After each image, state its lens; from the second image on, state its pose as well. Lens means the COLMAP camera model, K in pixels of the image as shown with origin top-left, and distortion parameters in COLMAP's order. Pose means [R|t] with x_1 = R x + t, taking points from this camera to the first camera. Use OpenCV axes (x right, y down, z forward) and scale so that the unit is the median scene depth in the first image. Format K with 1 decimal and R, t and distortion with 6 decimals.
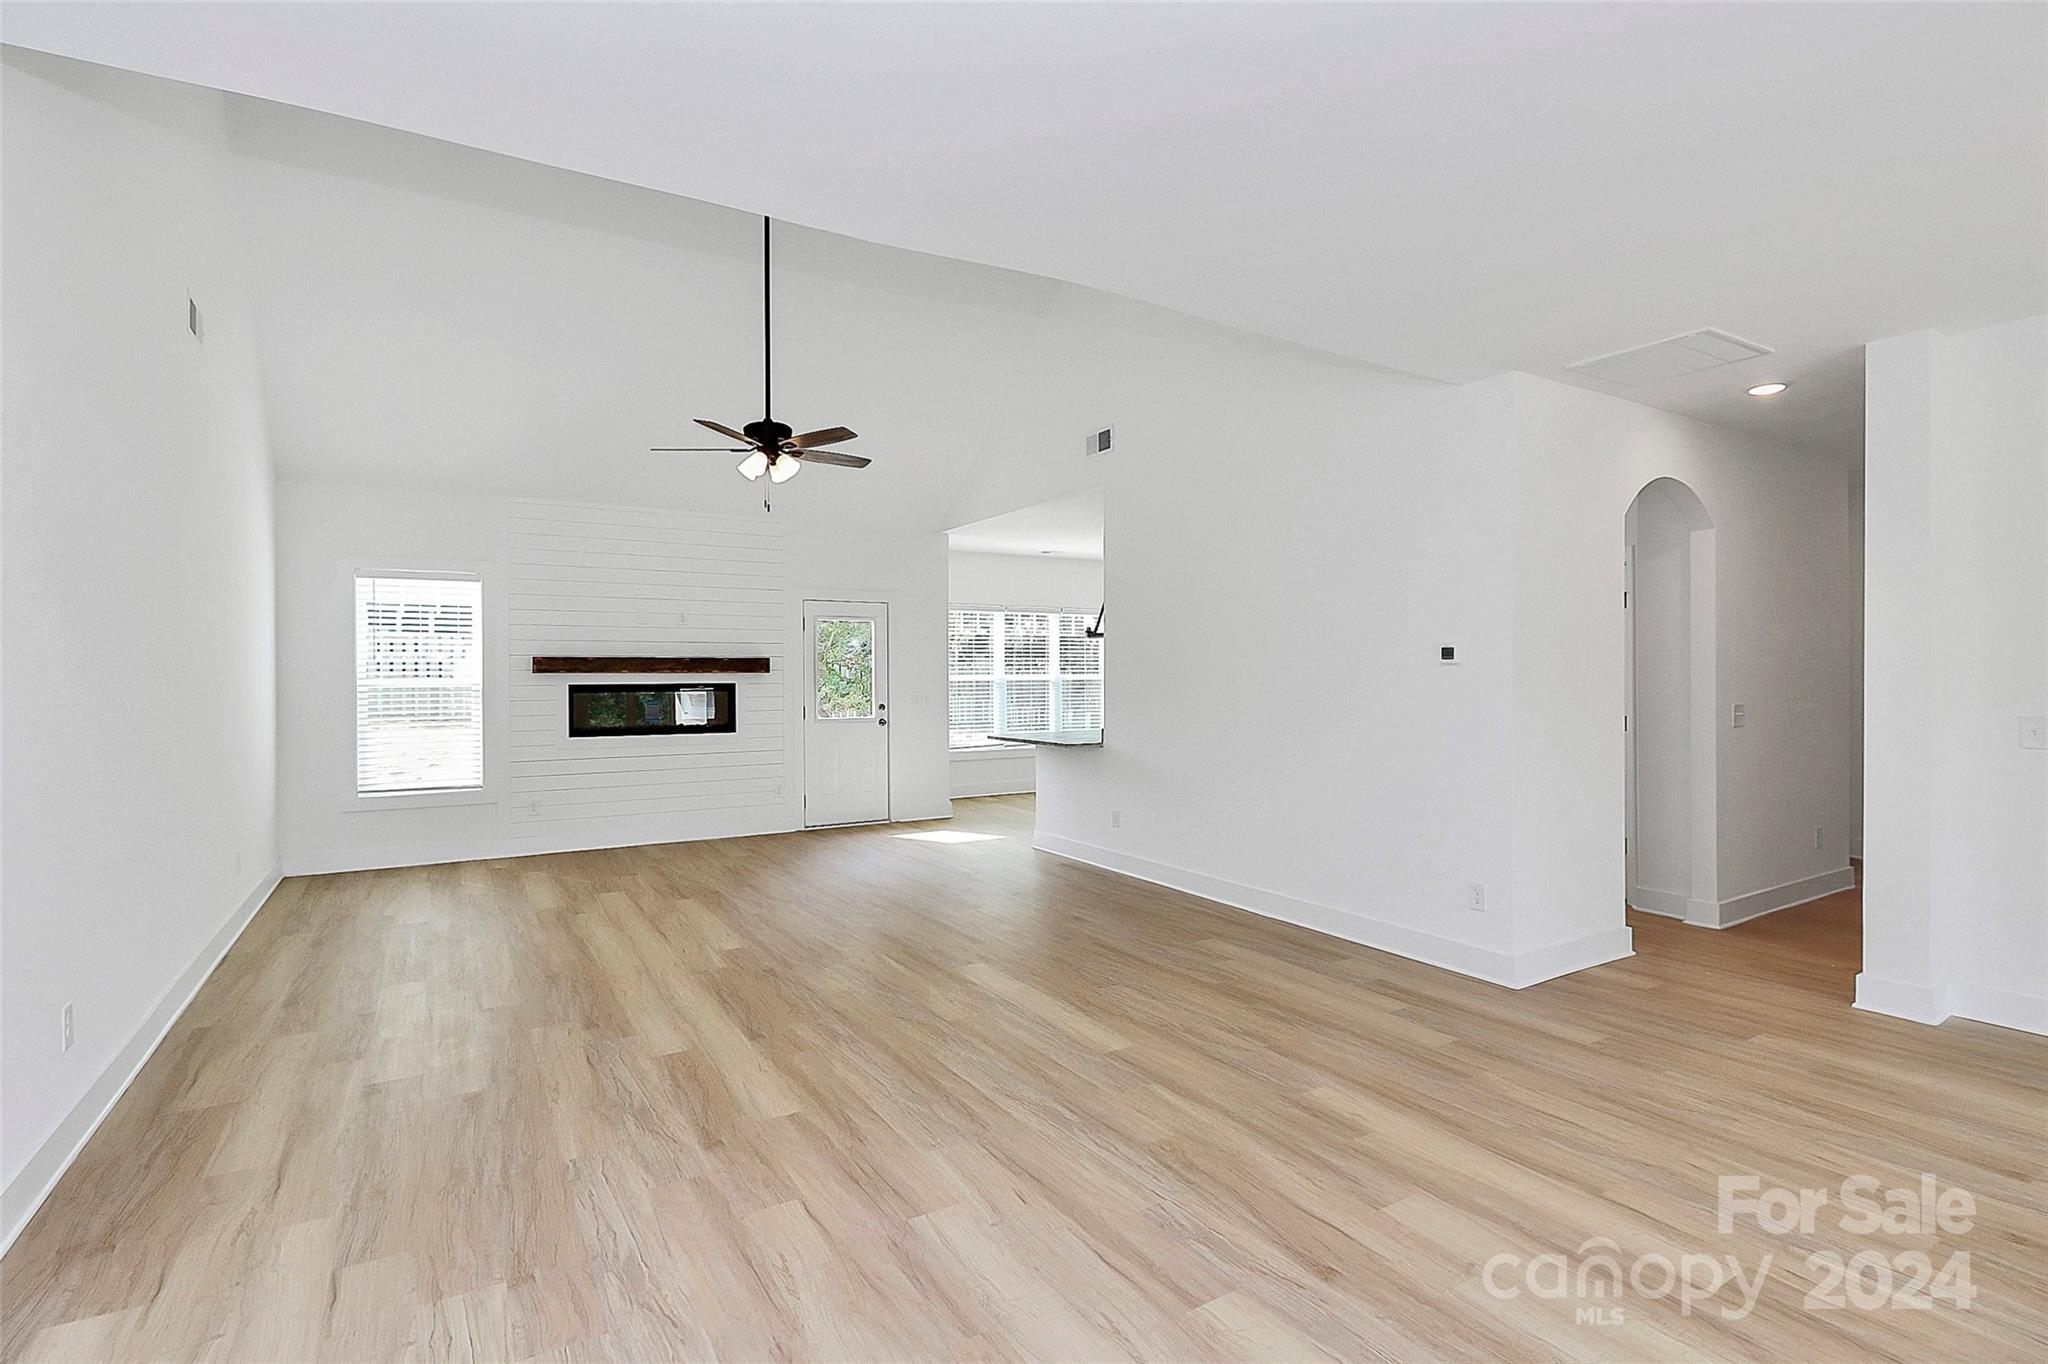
lens RADIAL K [[982.6, 0, 1038.0], [0, 982.6, 679.7], [0, 0, 1]] dist [-0.000872, -0.001461]
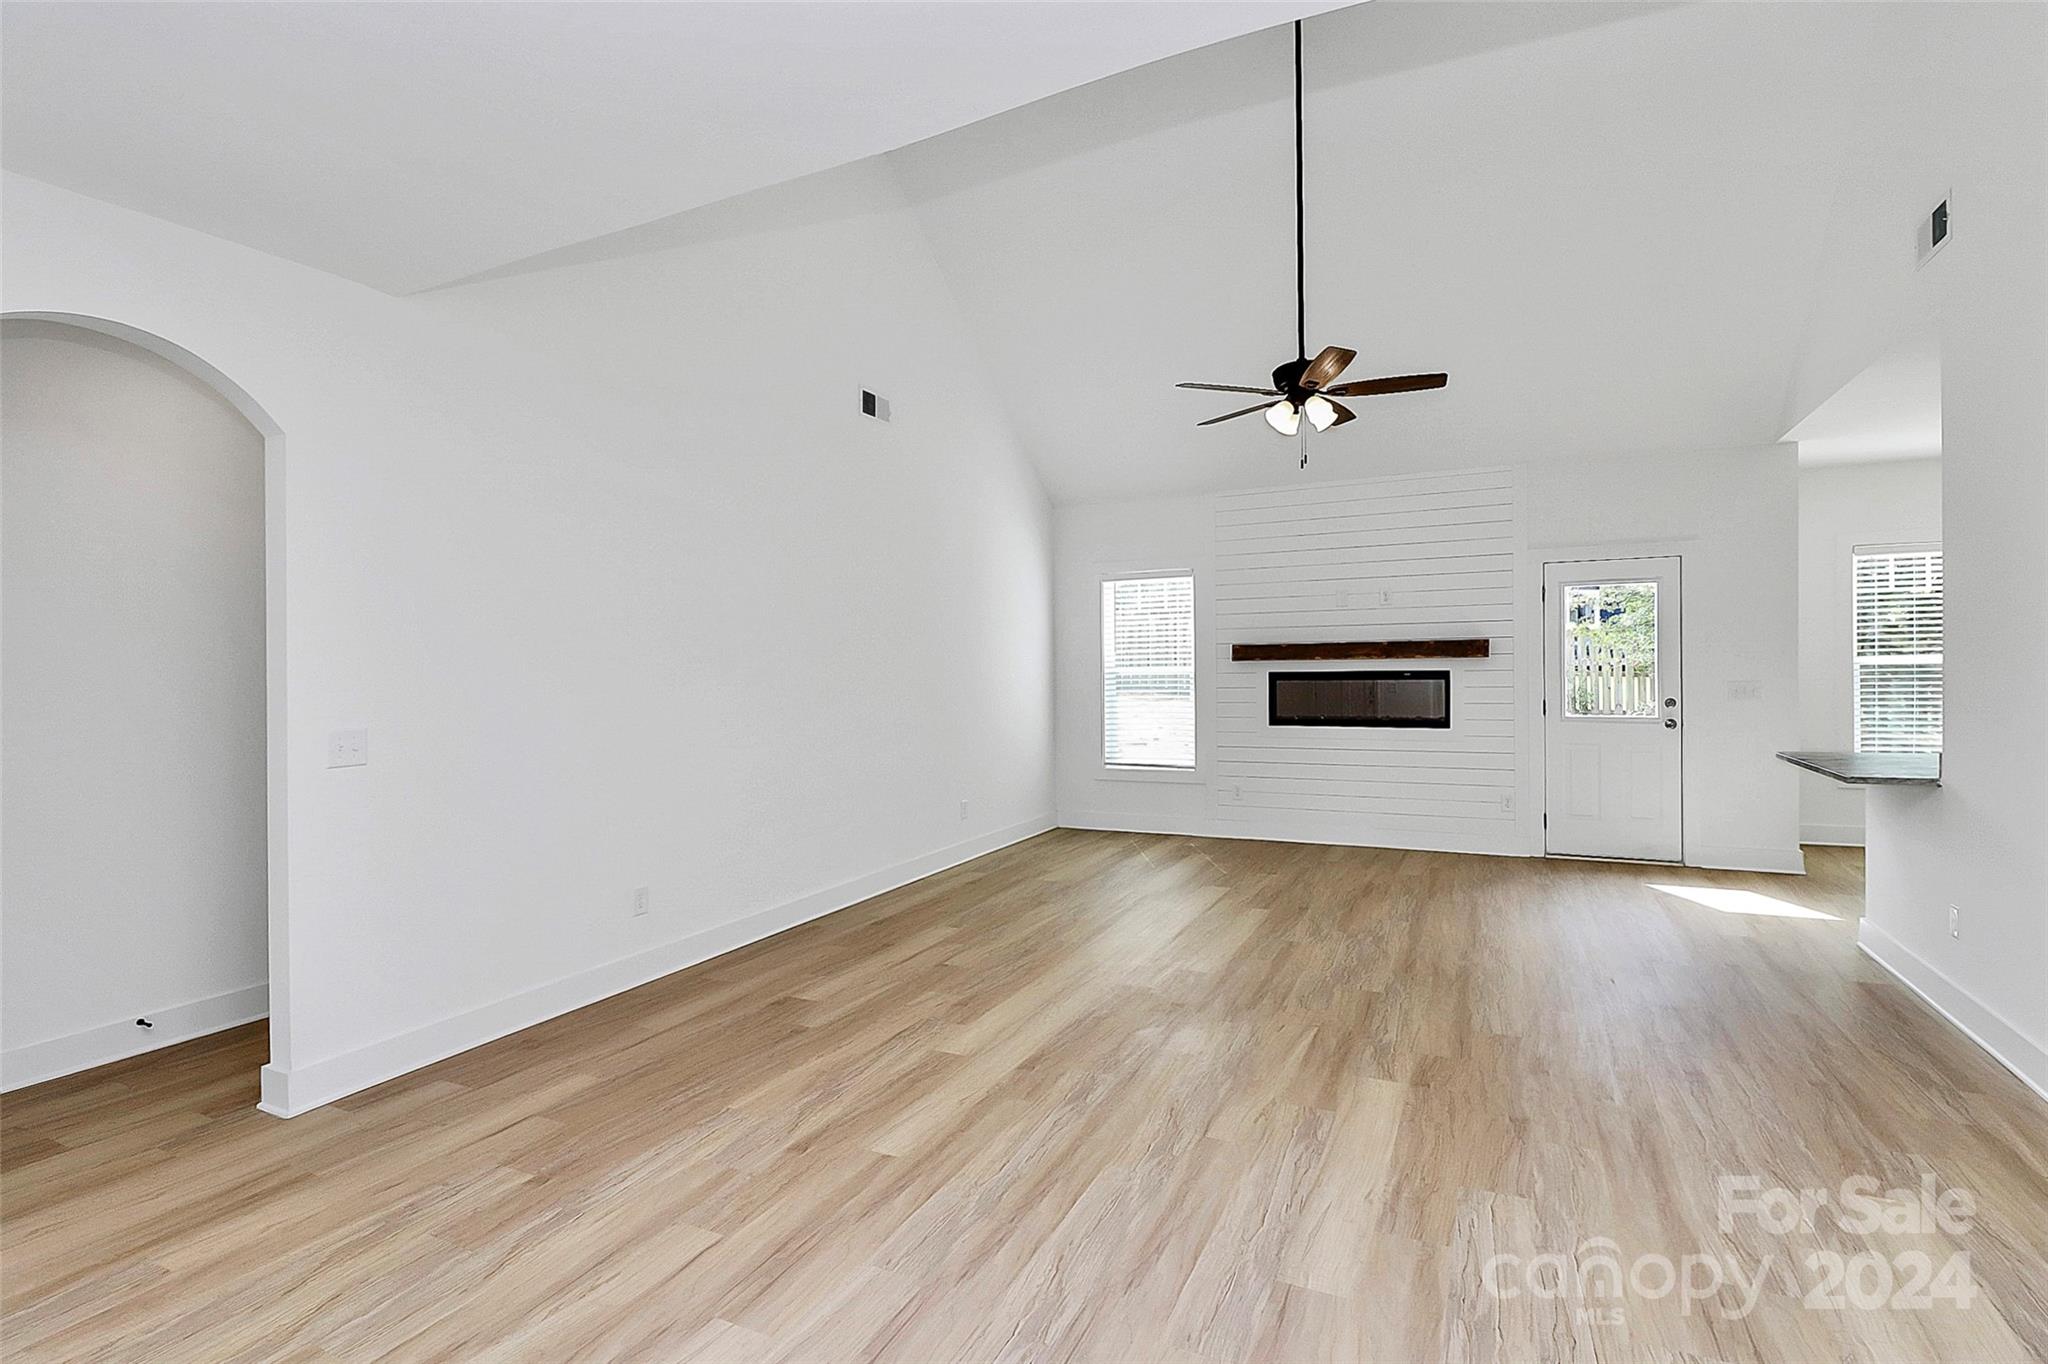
lens RADIAL K [[992.6, 0, 1020.9], [0, 992.6, 677.6], [0, 0, 1]] dist [0.003441, -0.000273]
pose [[0.533825, 0.005202, -0.845579, 0.322637], [0.007825, 0.999908, 0.011092, -0.003407], [0.845559, -0.012538, 0.533735, 0.343007]]
